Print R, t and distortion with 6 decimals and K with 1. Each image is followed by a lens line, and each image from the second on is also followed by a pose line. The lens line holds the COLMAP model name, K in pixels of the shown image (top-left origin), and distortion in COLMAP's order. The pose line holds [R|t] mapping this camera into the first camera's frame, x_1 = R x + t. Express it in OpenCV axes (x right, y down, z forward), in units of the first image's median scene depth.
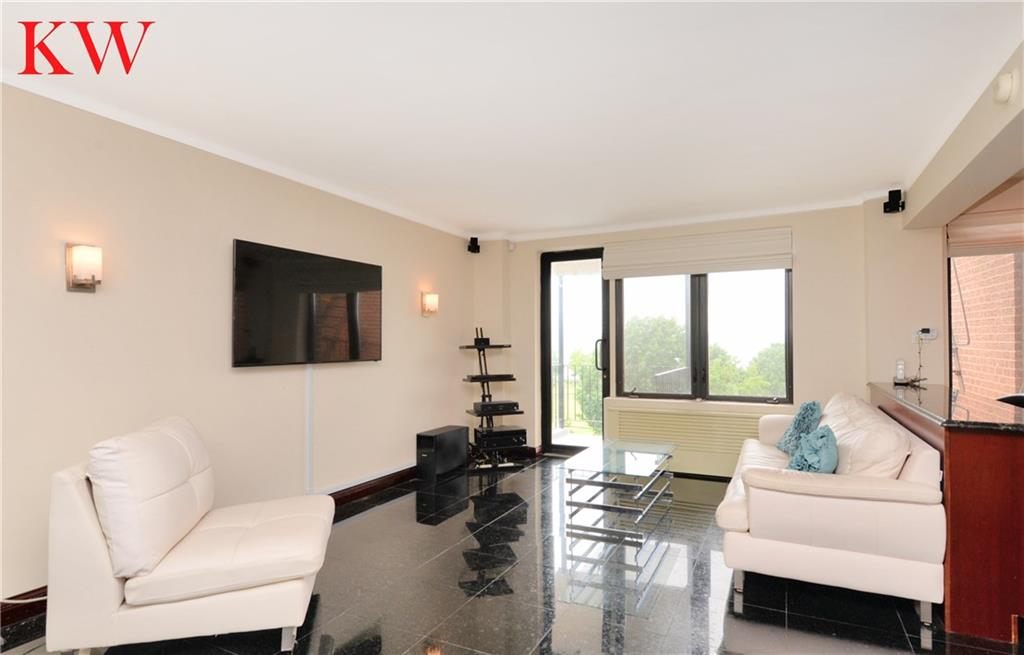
lens RADIAL K [[546.6, 0, 506.6], [0, 546.6, 339.5], [0, 0, 1]] dist [-0.001264, 0.000323]
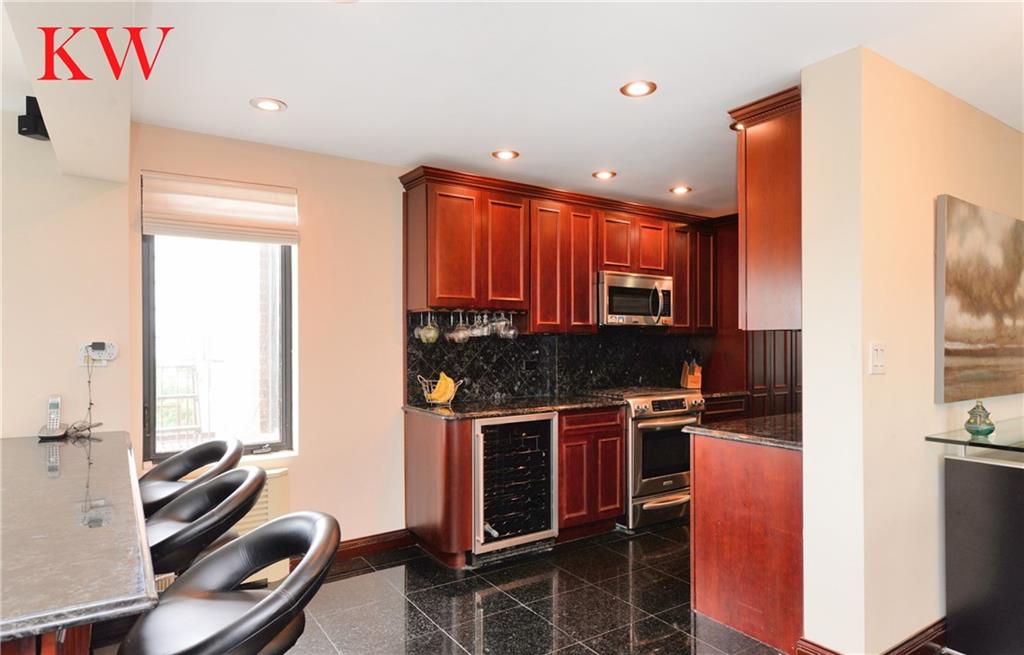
lens RADIAL K [[602.2, 0, 525.4], [0, 602.2, 344.6], [0, 0, 1]] dist [0.020137, 0.000131]
pose [[0.474593, -0.003300, 0.880199, 0.310524], [-0.005136, 0.999966, 0.006519, -0.019525], [-0.880190, -0.007614, 0.474560, 0.199701]]
